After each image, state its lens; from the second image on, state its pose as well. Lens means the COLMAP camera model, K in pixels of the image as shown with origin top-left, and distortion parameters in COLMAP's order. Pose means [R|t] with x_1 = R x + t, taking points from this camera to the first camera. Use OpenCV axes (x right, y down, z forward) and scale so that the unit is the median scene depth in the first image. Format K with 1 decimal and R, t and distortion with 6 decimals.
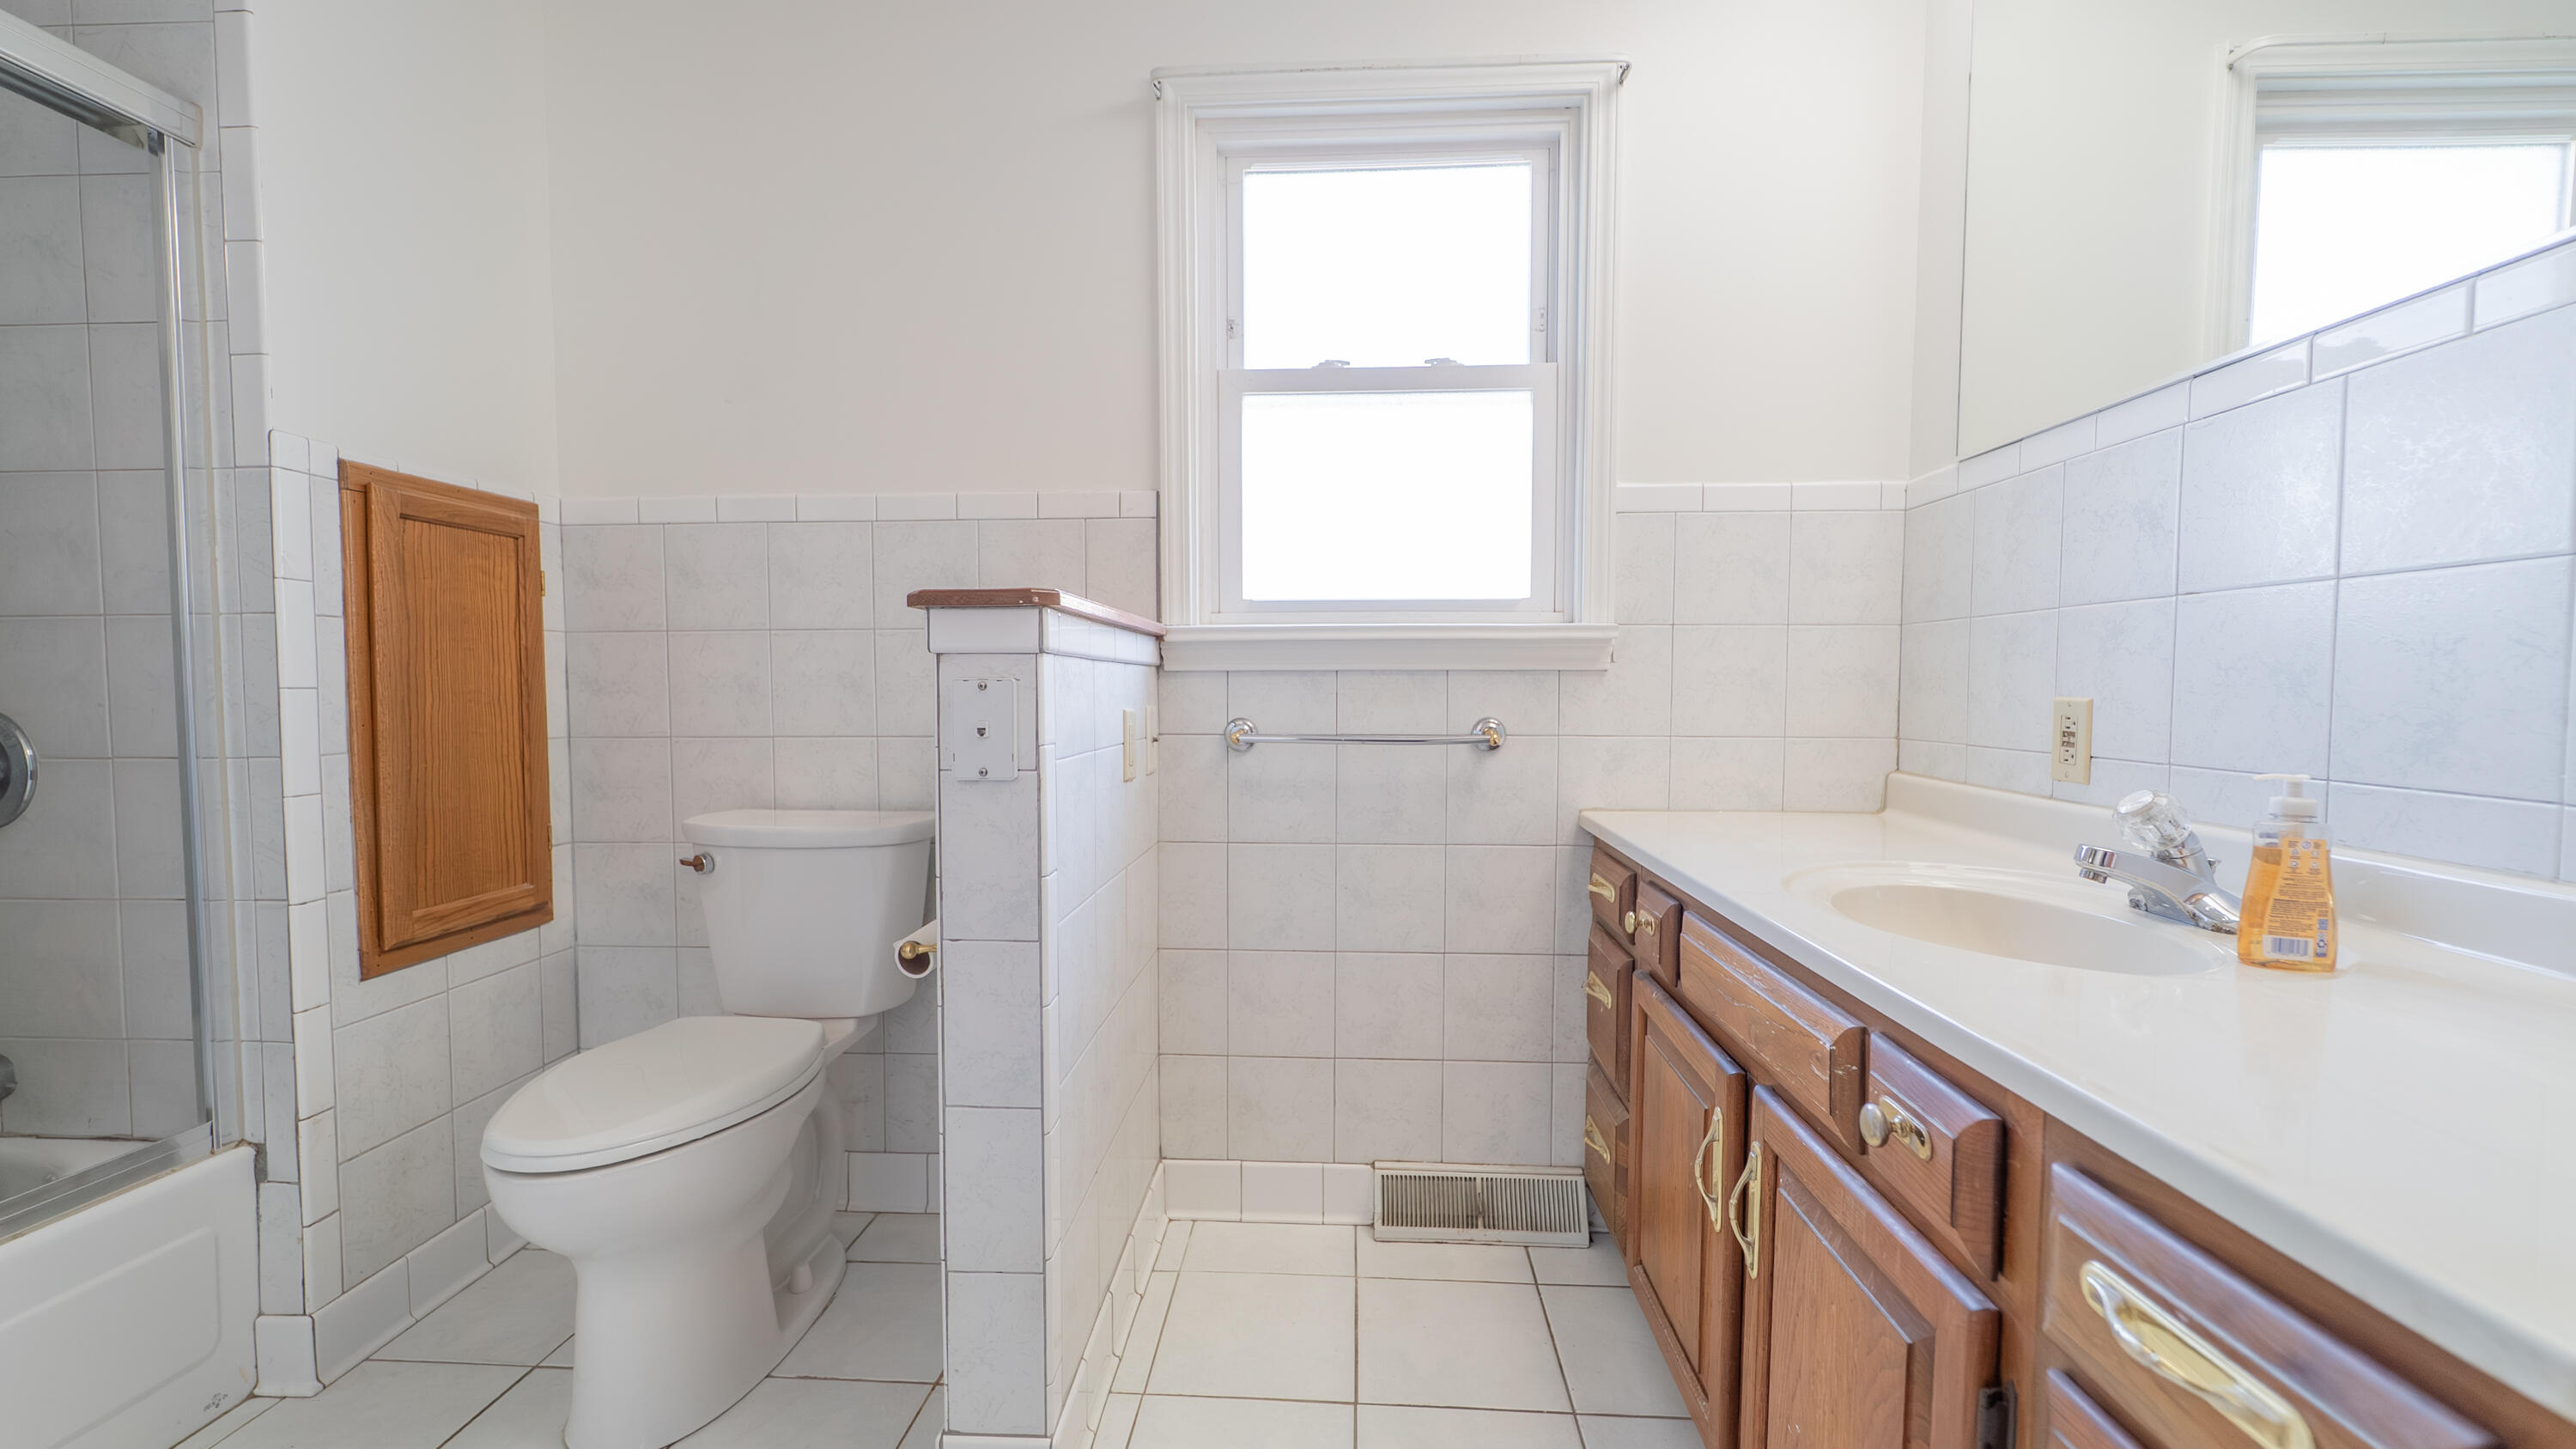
lens RADIAL K [[1035.0, 0, 1293.9], [0, 1035.0, 734.1], [0, 0, 1]] dist [0.003128, -0.000762]
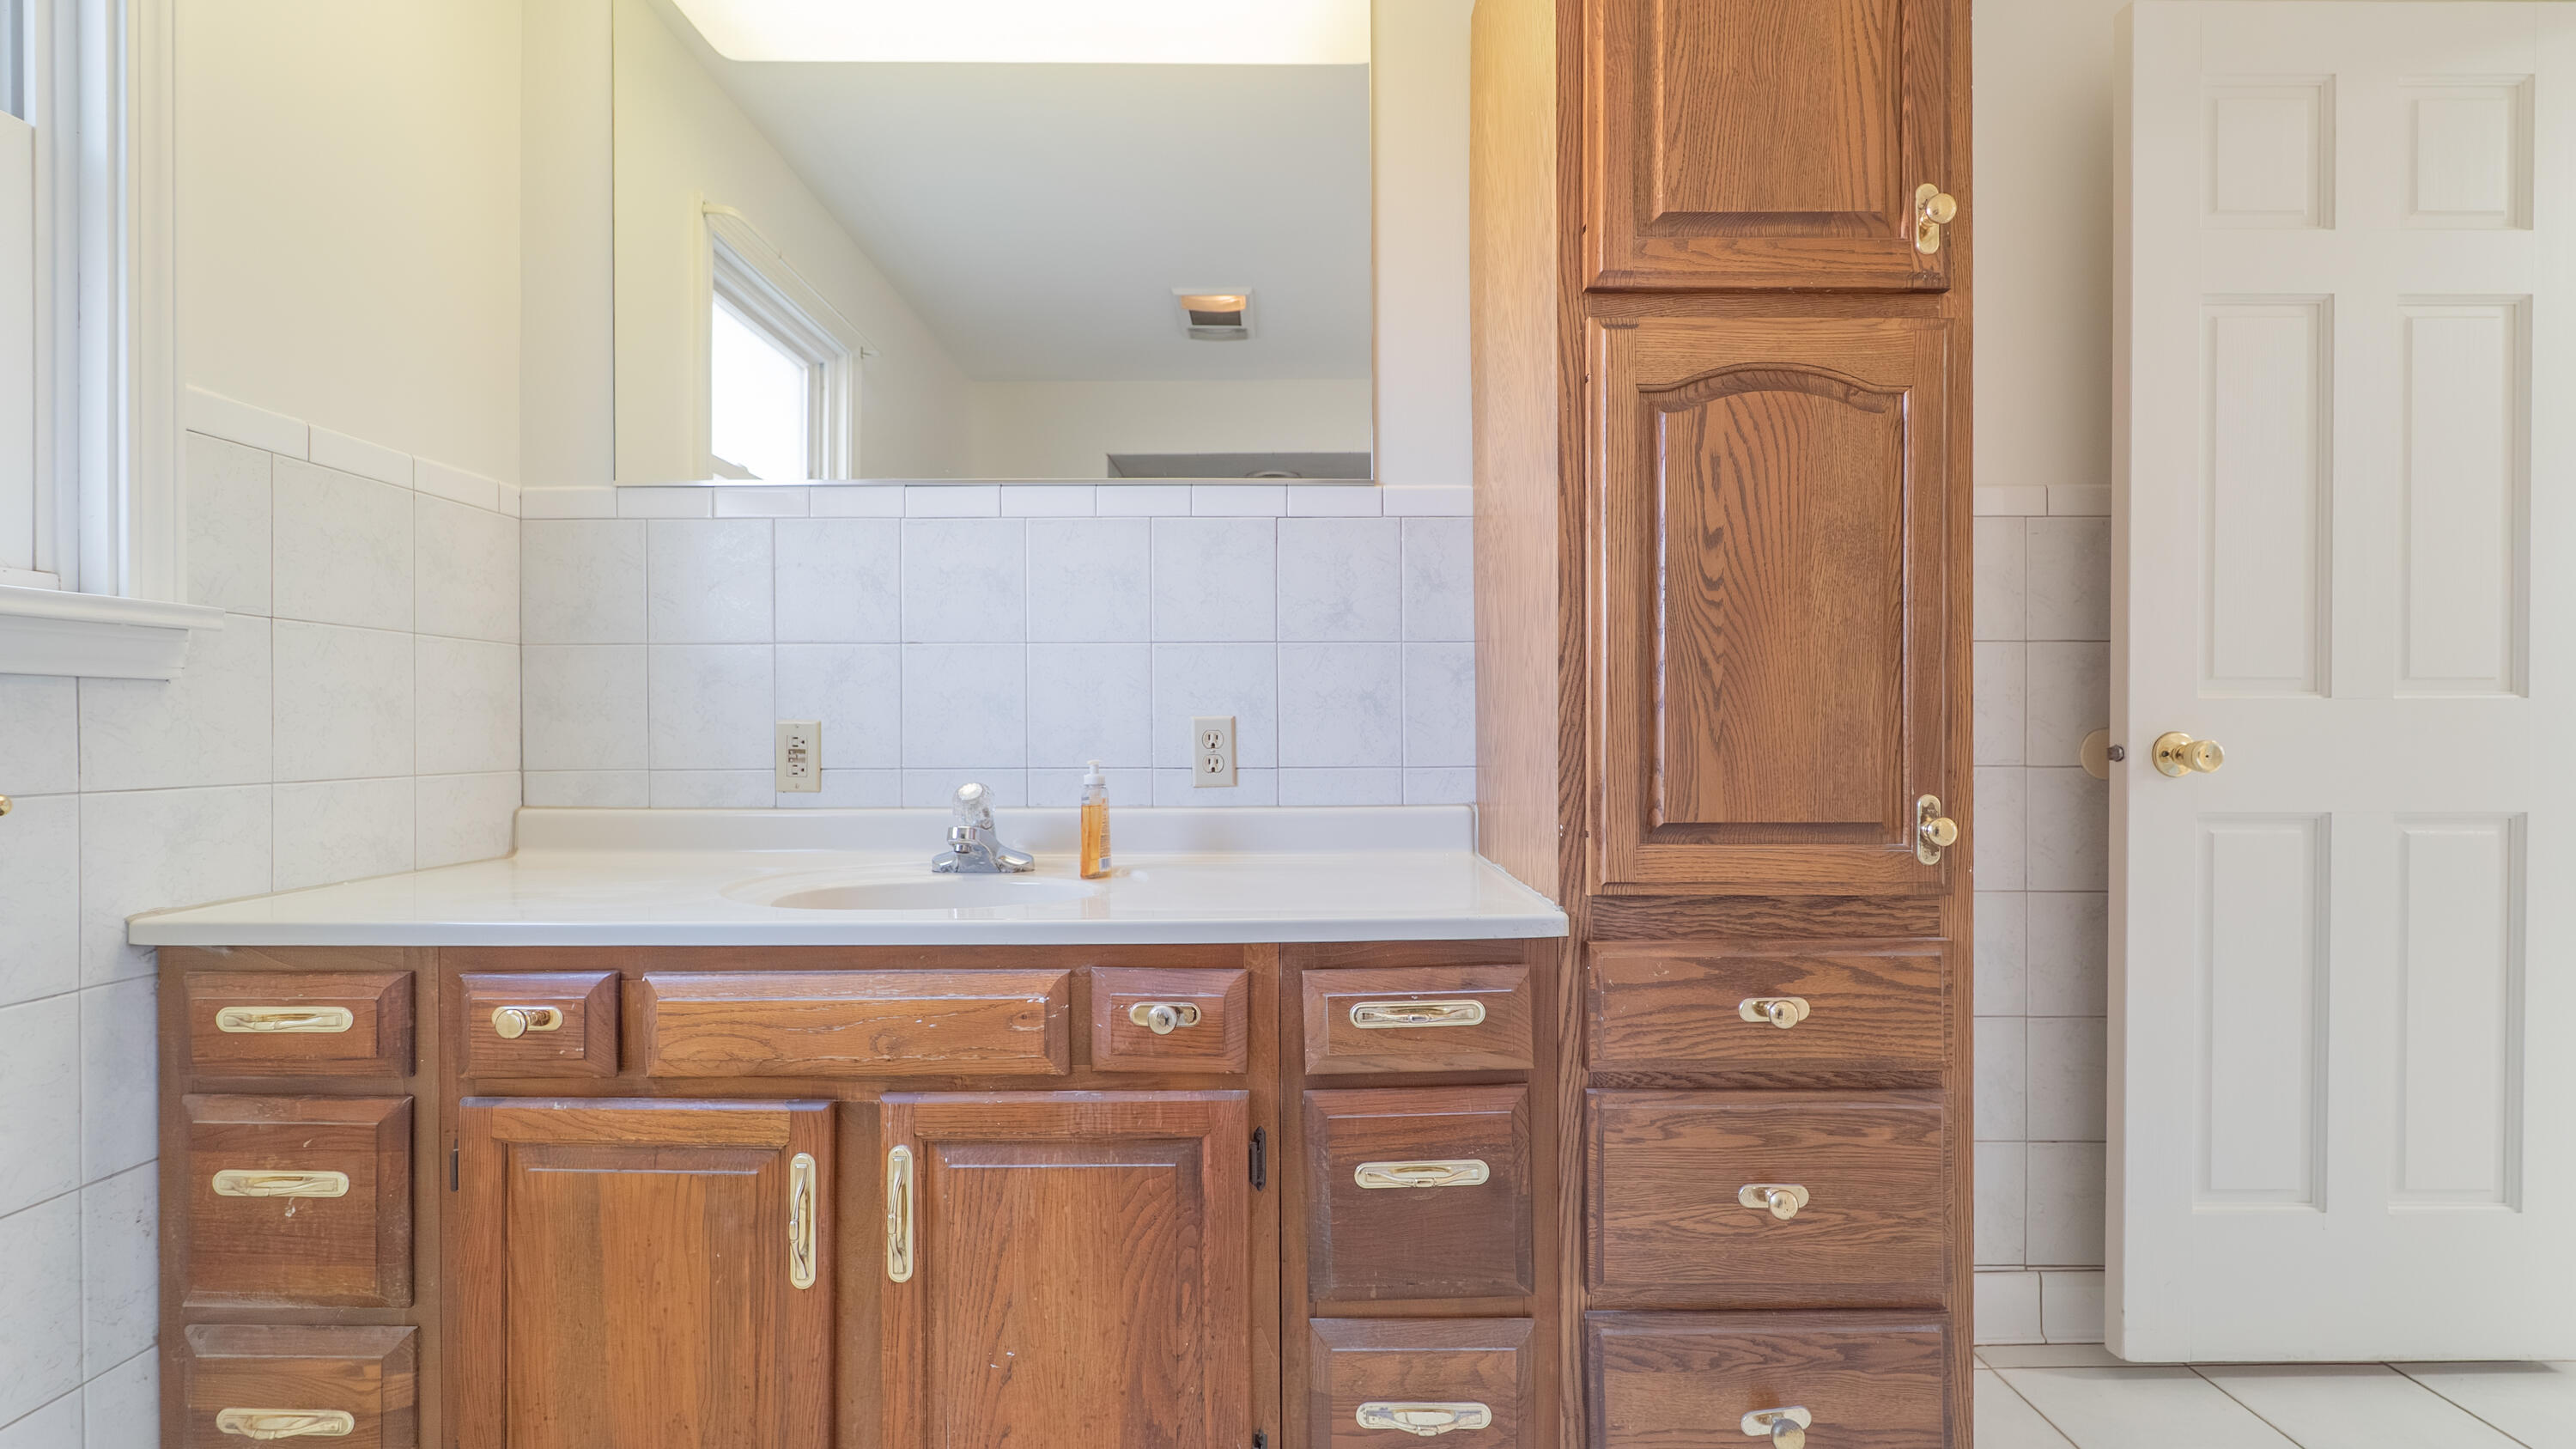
lens RADIAL K [[1035.0, 0, 1296.0], [0, 1035.0, 729.6], [0, 0, 1]] dist [0.003128, -0.000762]
pose [[-0.042046, -0.001434, 0.999115, -0.481214], [0.052263, 0.998627, 0.003632, 0.000935], [-0.997748, 0.052369, -0.041913, 0.513556]]
